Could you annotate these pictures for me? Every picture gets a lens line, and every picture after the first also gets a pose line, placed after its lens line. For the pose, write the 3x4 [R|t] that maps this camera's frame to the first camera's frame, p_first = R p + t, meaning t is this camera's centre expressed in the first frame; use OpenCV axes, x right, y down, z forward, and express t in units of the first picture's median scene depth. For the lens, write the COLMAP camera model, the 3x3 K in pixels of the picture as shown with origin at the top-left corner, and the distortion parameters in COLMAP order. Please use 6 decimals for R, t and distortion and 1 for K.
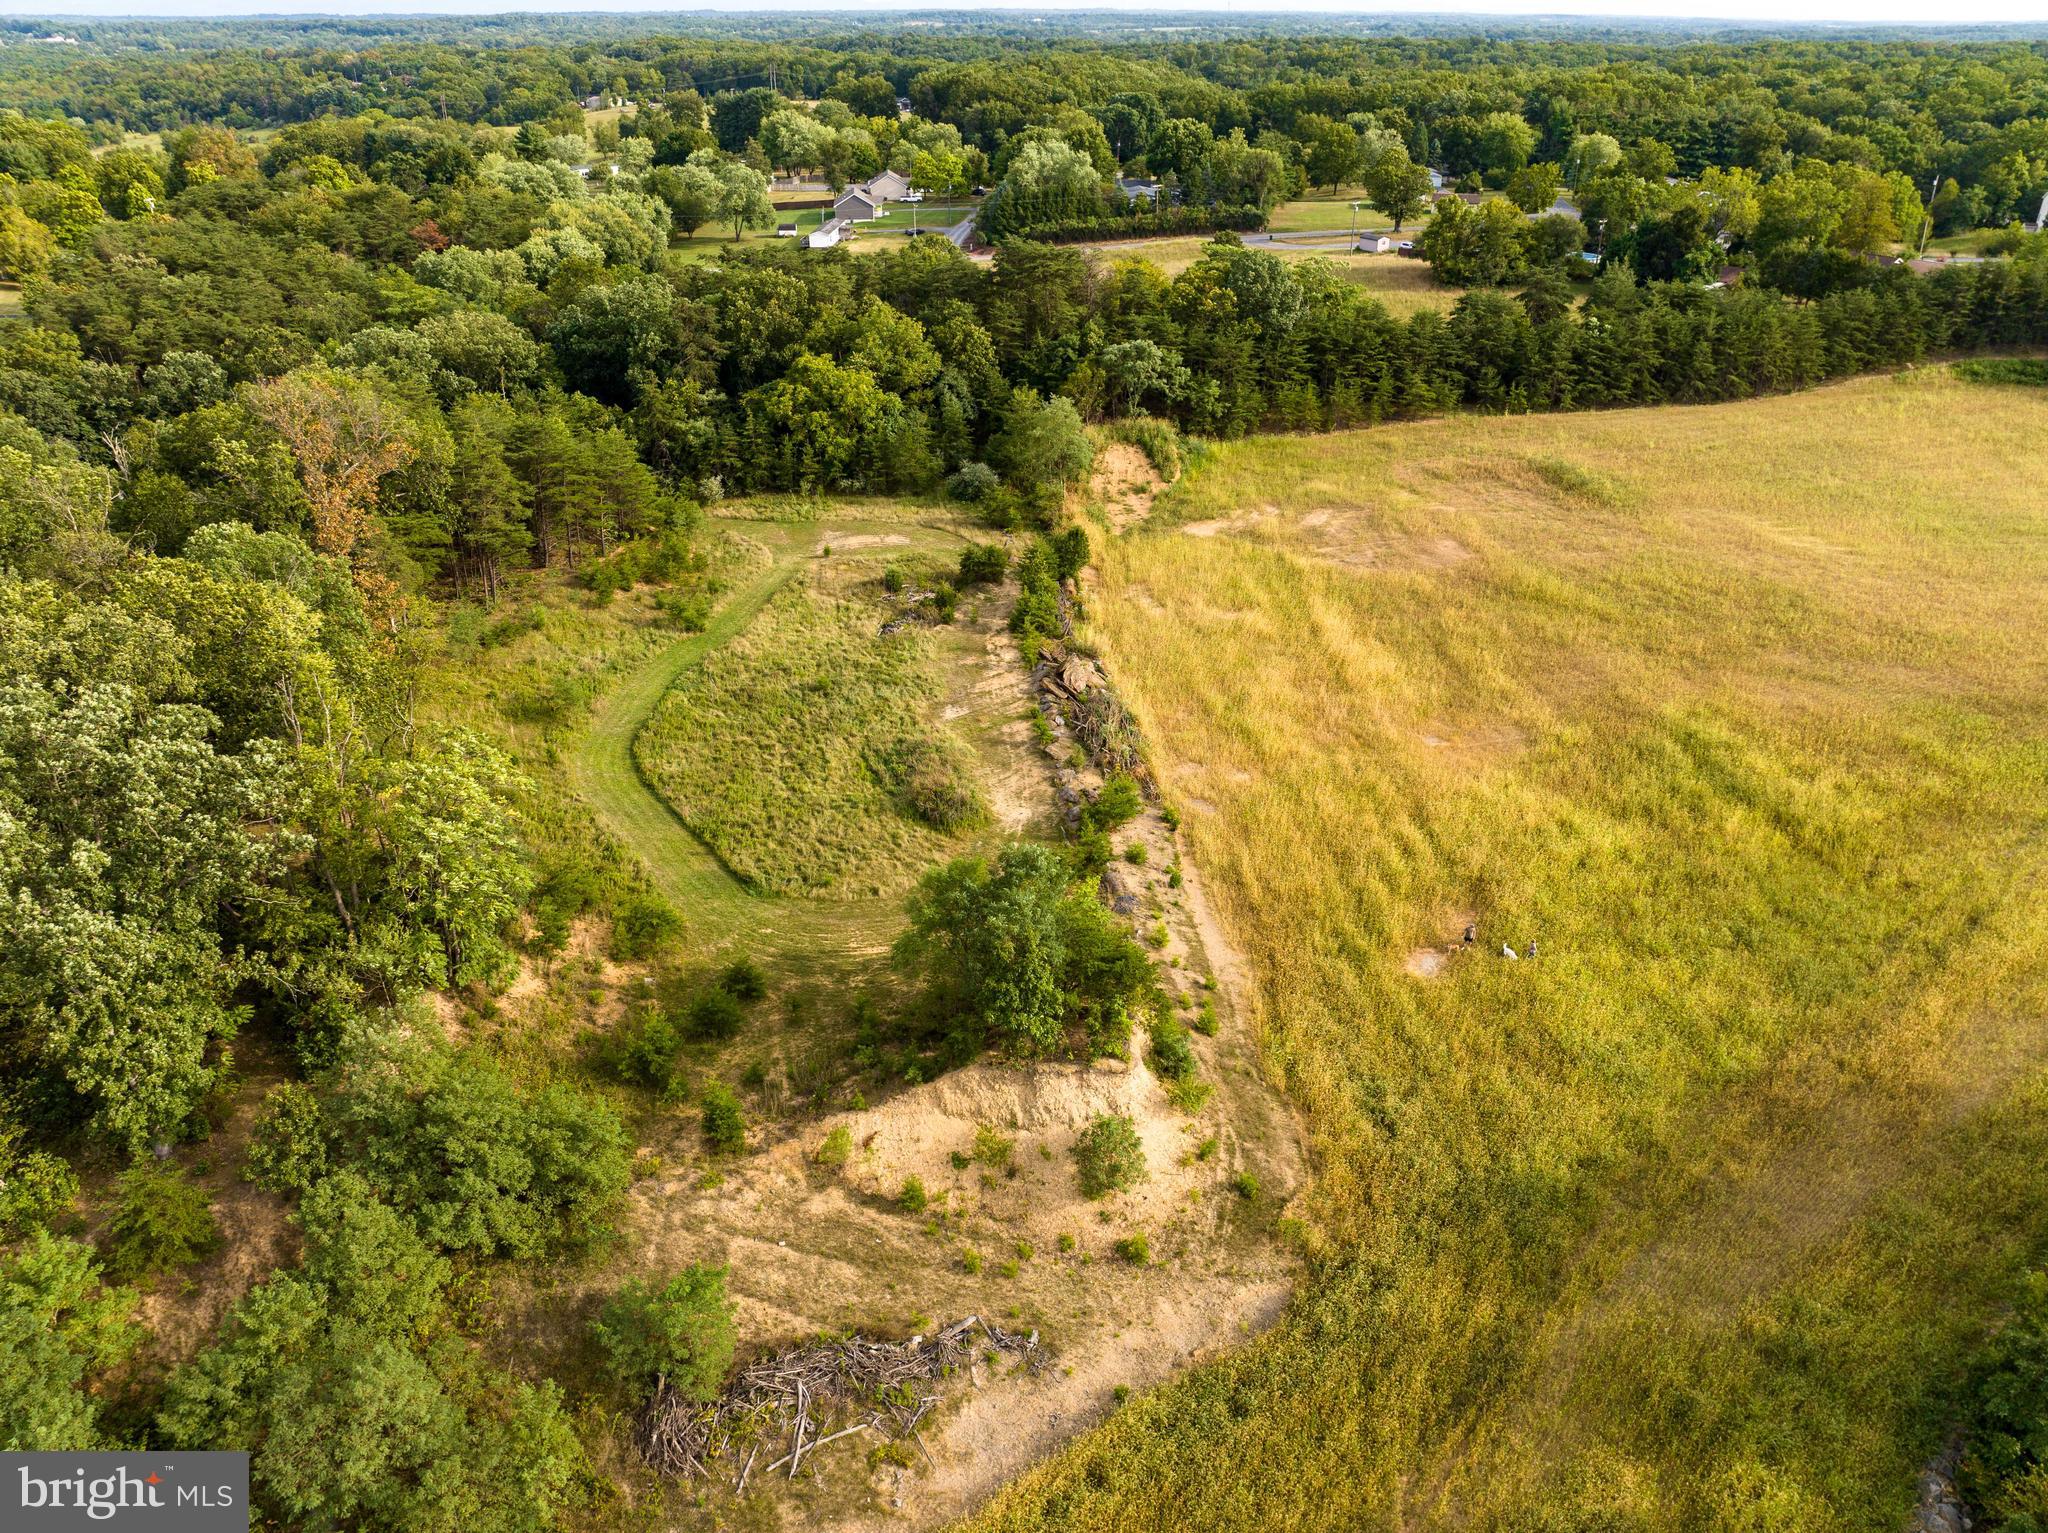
lens RADIAL K [[1450.6, 0, 1019.9], [0, 1450.6, 758.6], [0, 0, 1]] dist [-0.048971, 0.018239]
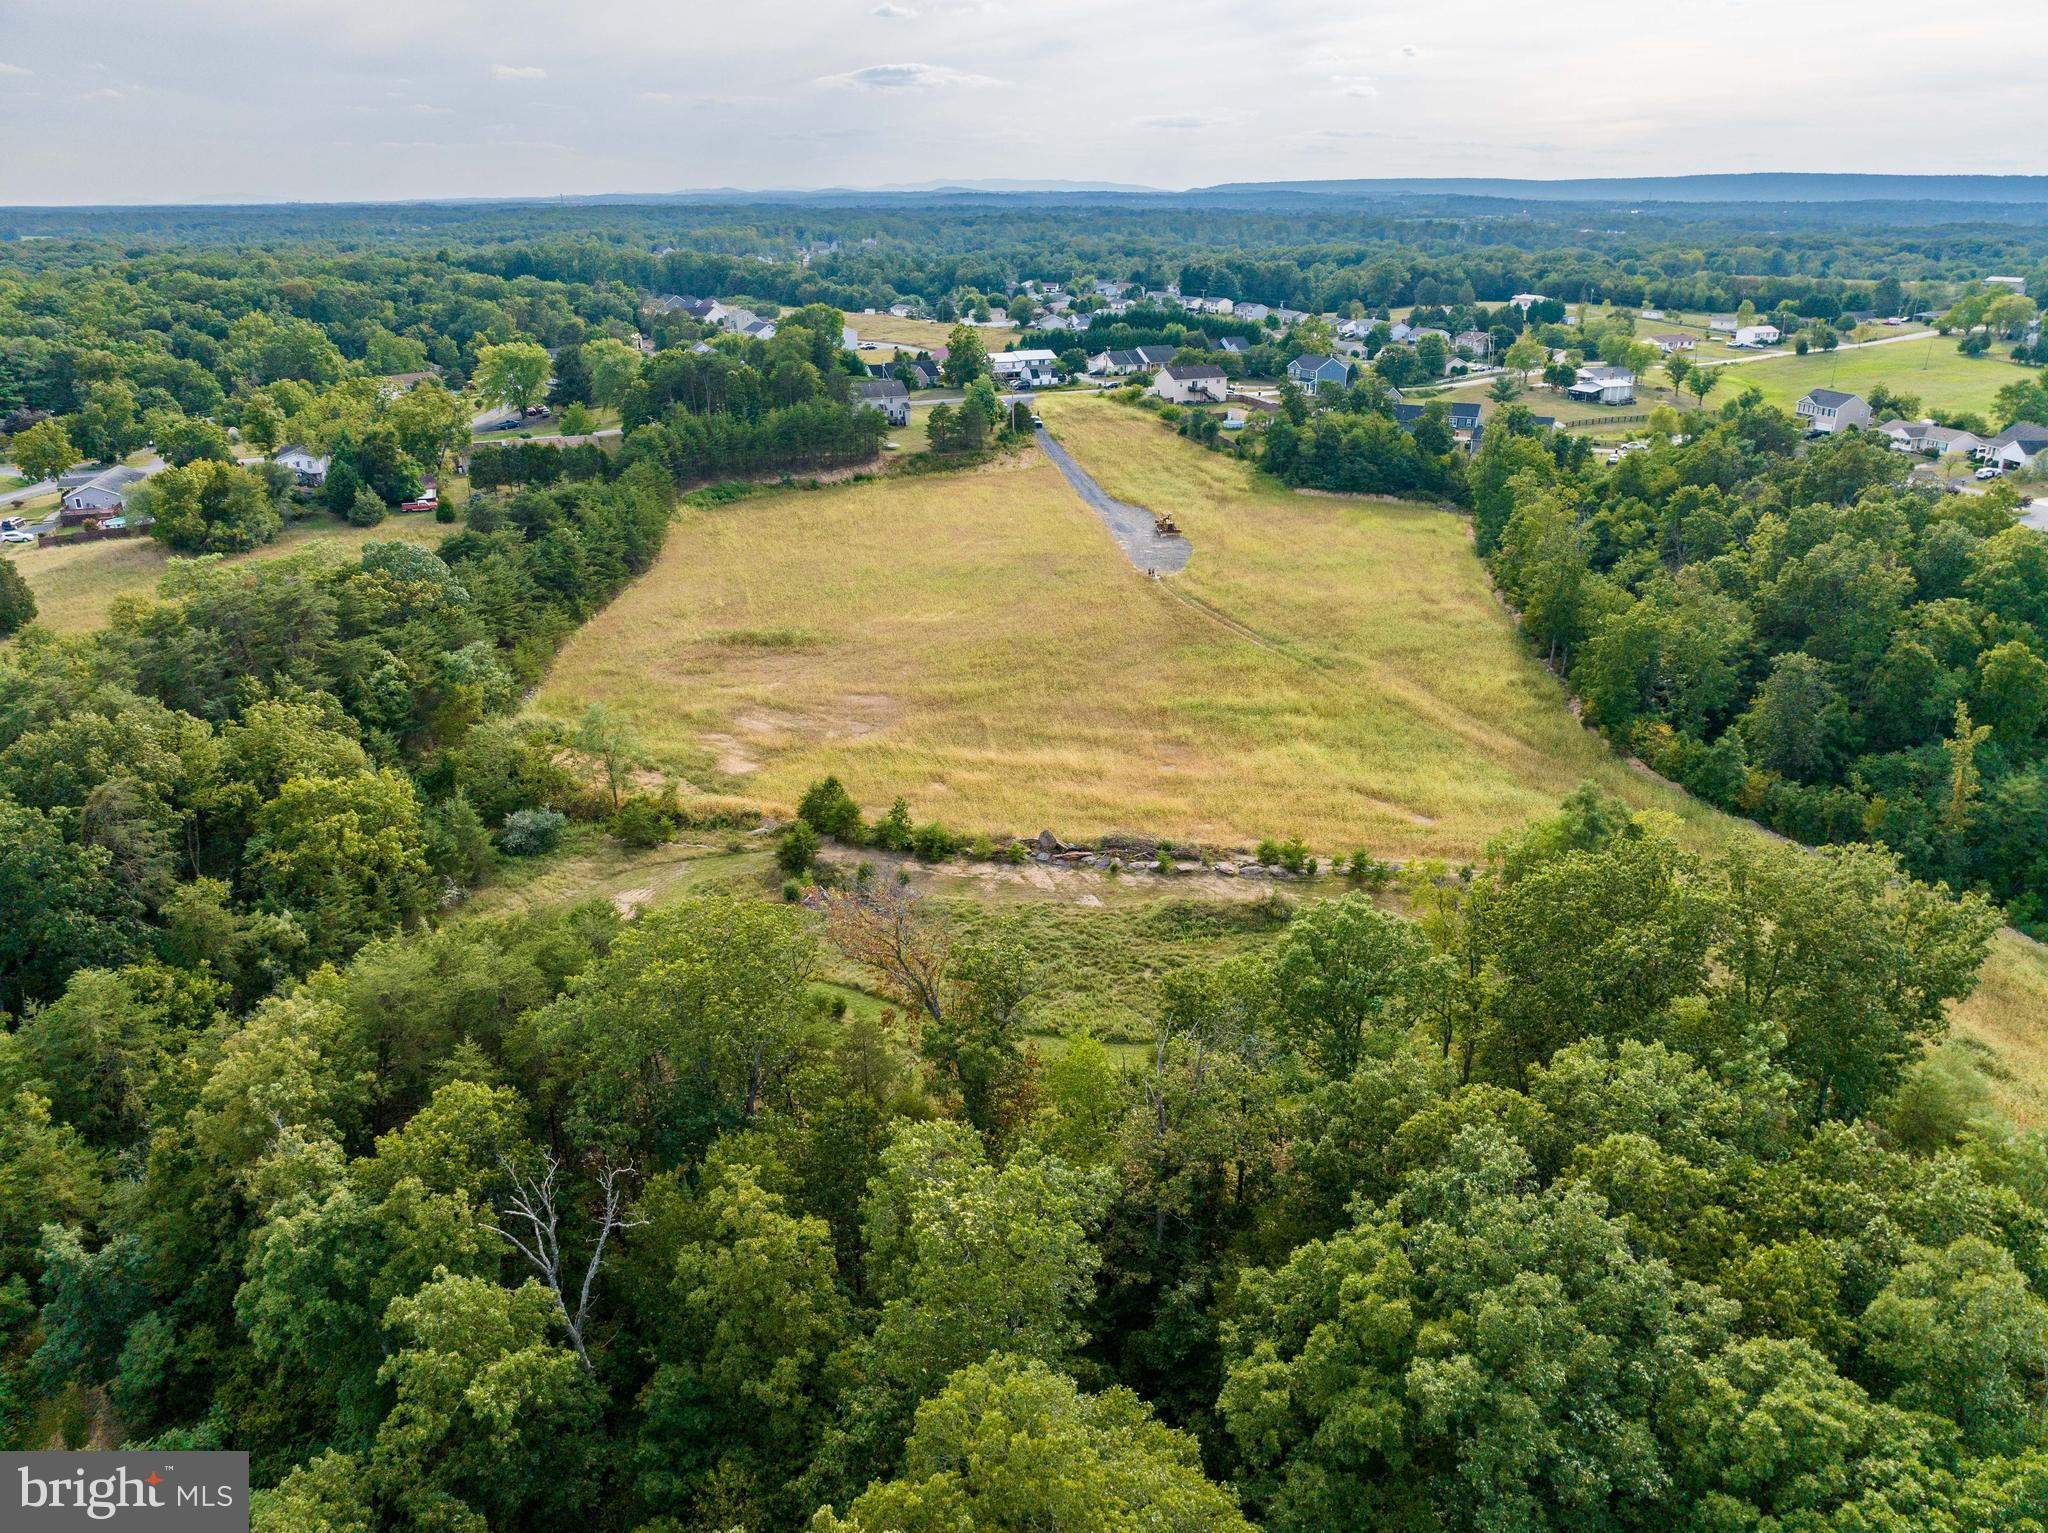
lens RADIAL K [[1450.6, 0, 1026.8], [0, 1450.6, 763.6], [0, 0, 1]] dist [-0.048971, 0.018239]
pose [[0.207293, -0.357926, 0.910450, -0.640153], [0.451290, 0.860709, 0.235621, -0.252114], [-0.867967, 0.362035, 0.339948, 0.358097]]
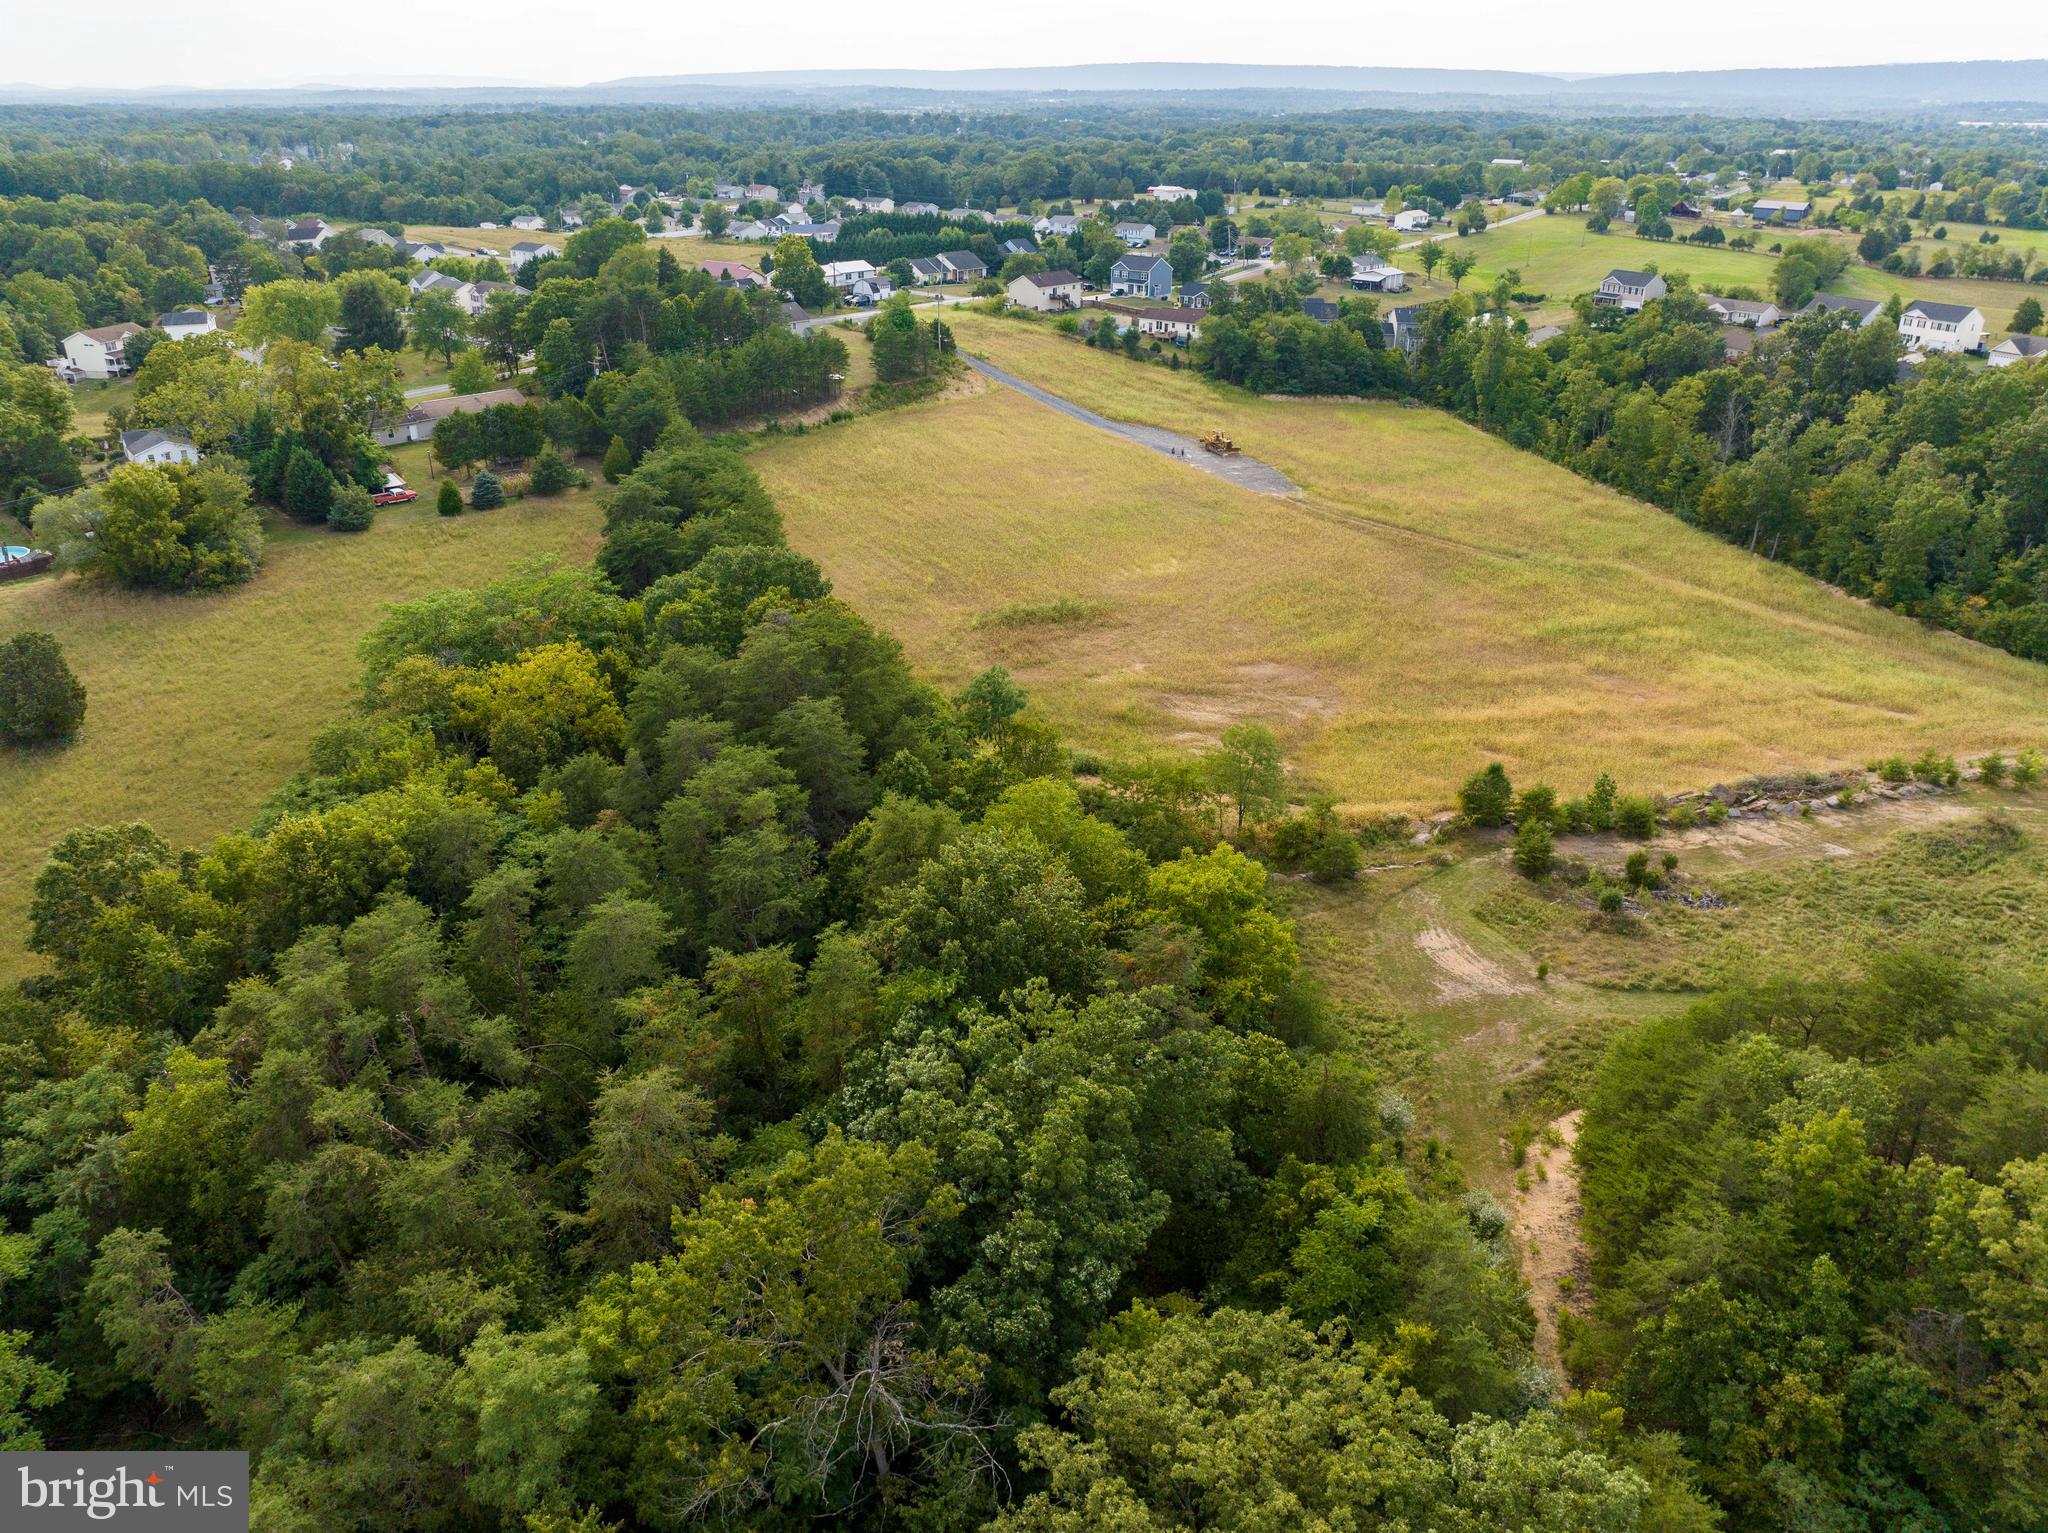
lens RADIAL K [[1450.6, 0, 1023.0], [0, 1450.6, 754.2], [0, 0, 1]] dist [-0.048971, 0.018239]
pose [[-0.169773, -0.413560, 0.894509, -0.535084], [0.452273, 0.773754, 0.443570, -0.515608], [-0.875572, 0.479868, 0.055680, 0.862351]]
